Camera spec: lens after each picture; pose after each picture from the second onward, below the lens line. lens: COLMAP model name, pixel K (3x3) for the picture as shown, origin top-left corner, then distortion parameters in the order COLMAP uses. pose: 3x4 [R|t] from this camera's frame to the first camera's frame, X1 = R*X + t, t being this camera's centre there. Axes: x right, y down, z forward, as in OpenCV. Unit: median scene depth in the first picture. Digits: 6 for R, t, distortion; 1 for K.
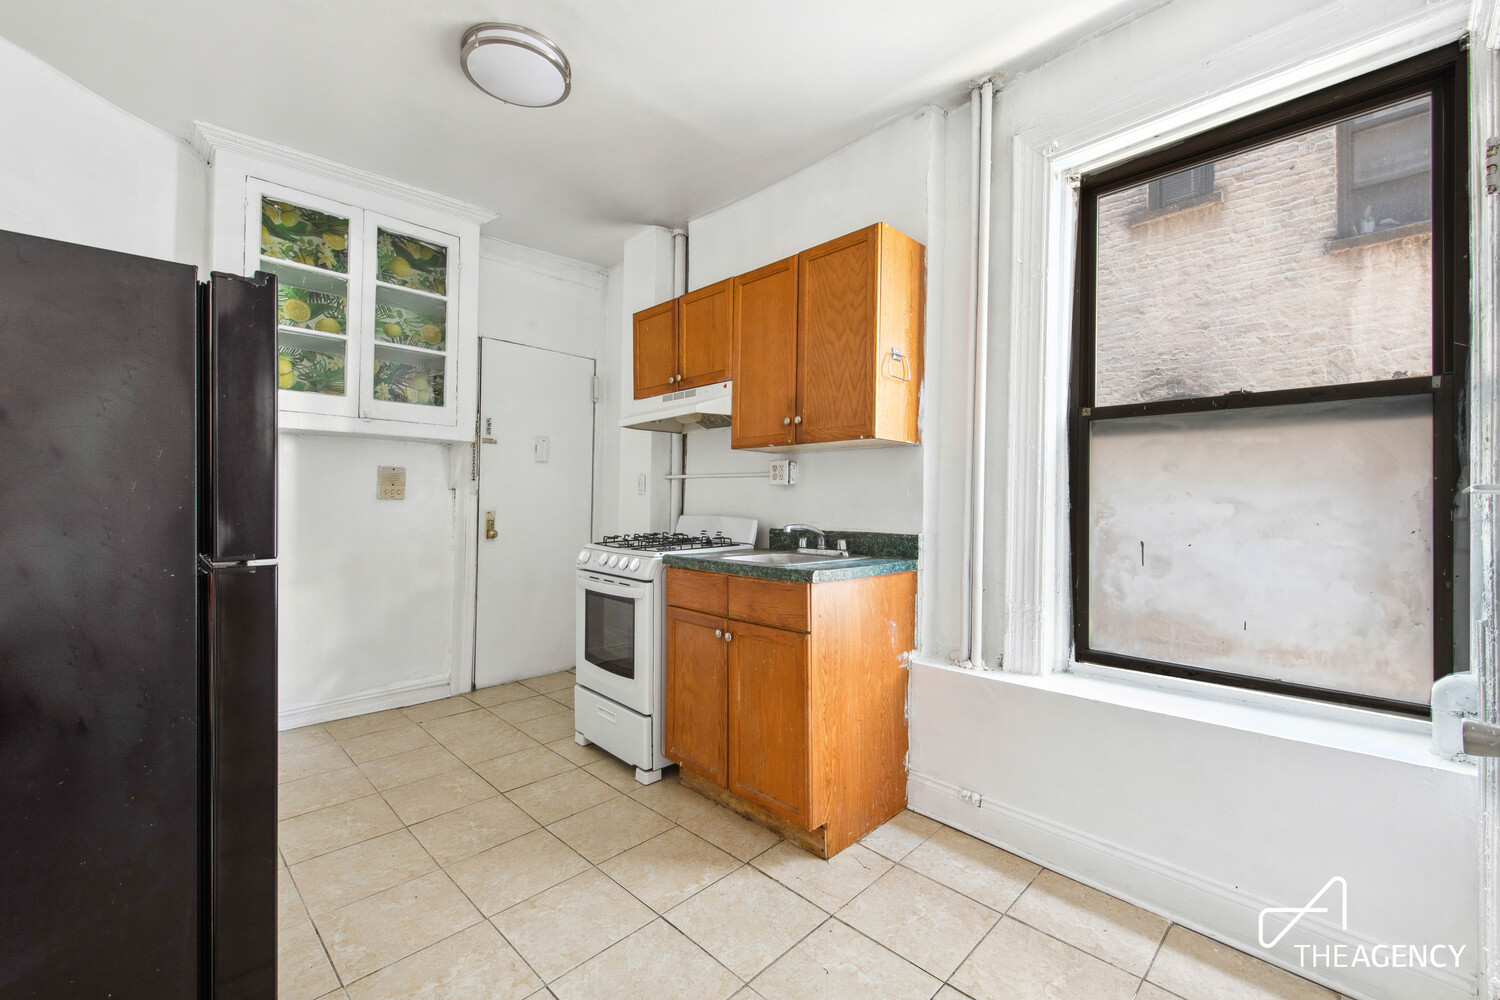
lens RADIAL K [[607.2, 0, 750.0], [0, 607.2, 500.0], [0, 0, 1]] dist [-0.000200, 0.000010]
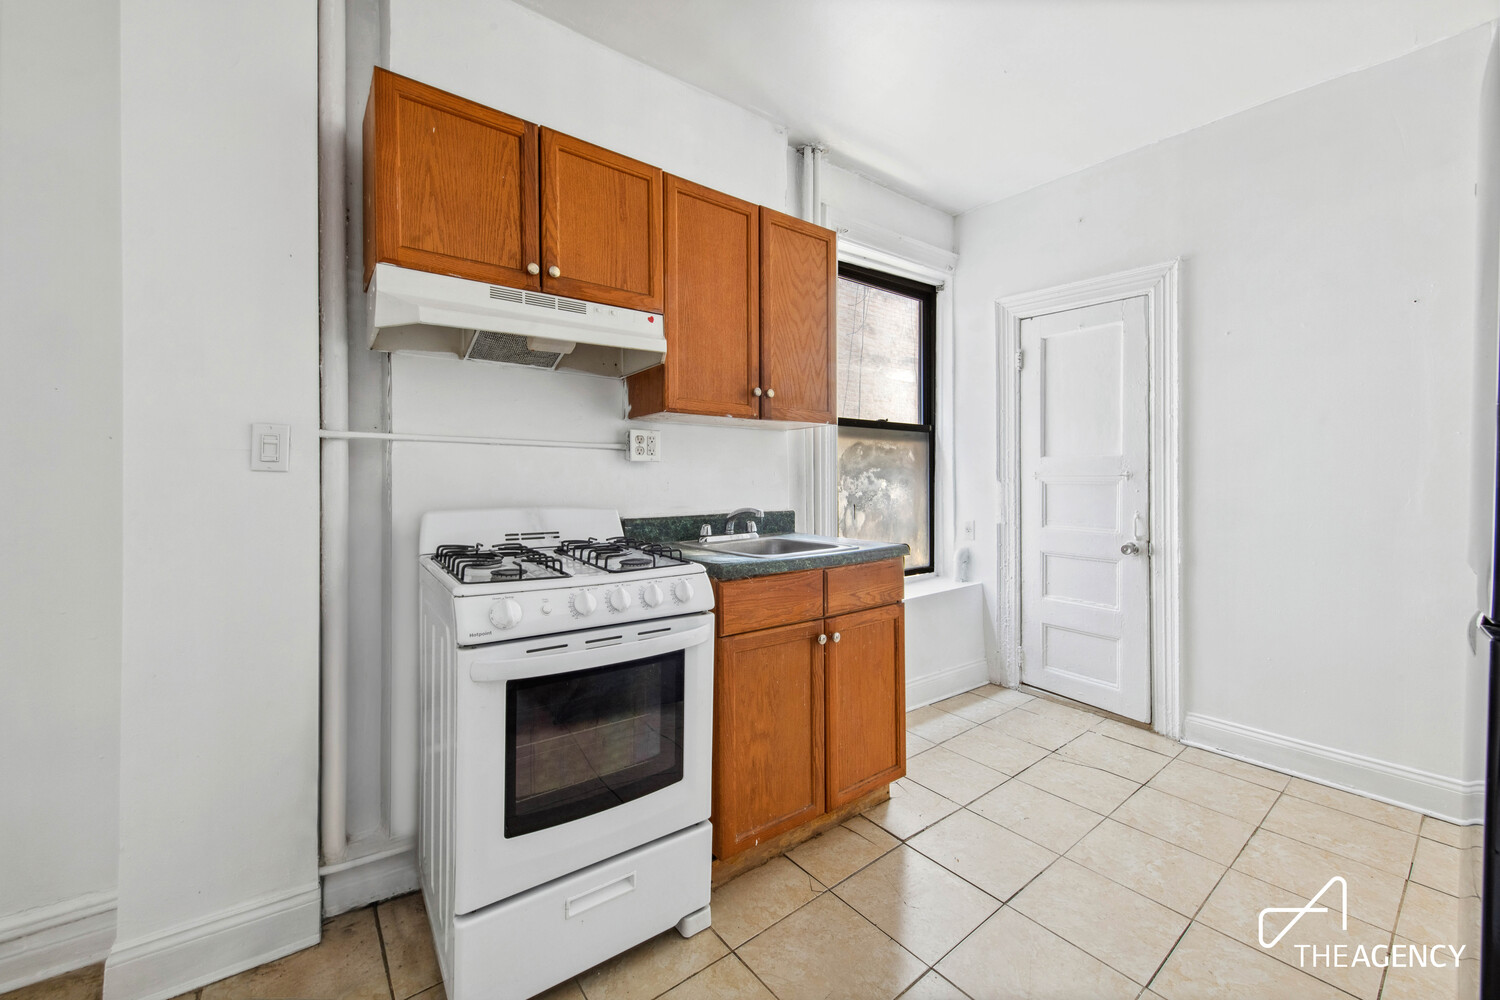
lens RADIAL K [[598.7, 0, 753.6], [0, 598.7, 483.9], [0, 0, 1]] dist [0.000970, 0.000032]
pose [[0.119330, -0.018386, 0.992684, -0.791156], [-0.003360, 0.999815, 0.018922, -0.012565], [-0.992849, -0.005593, 0.119246, 0.881945]]
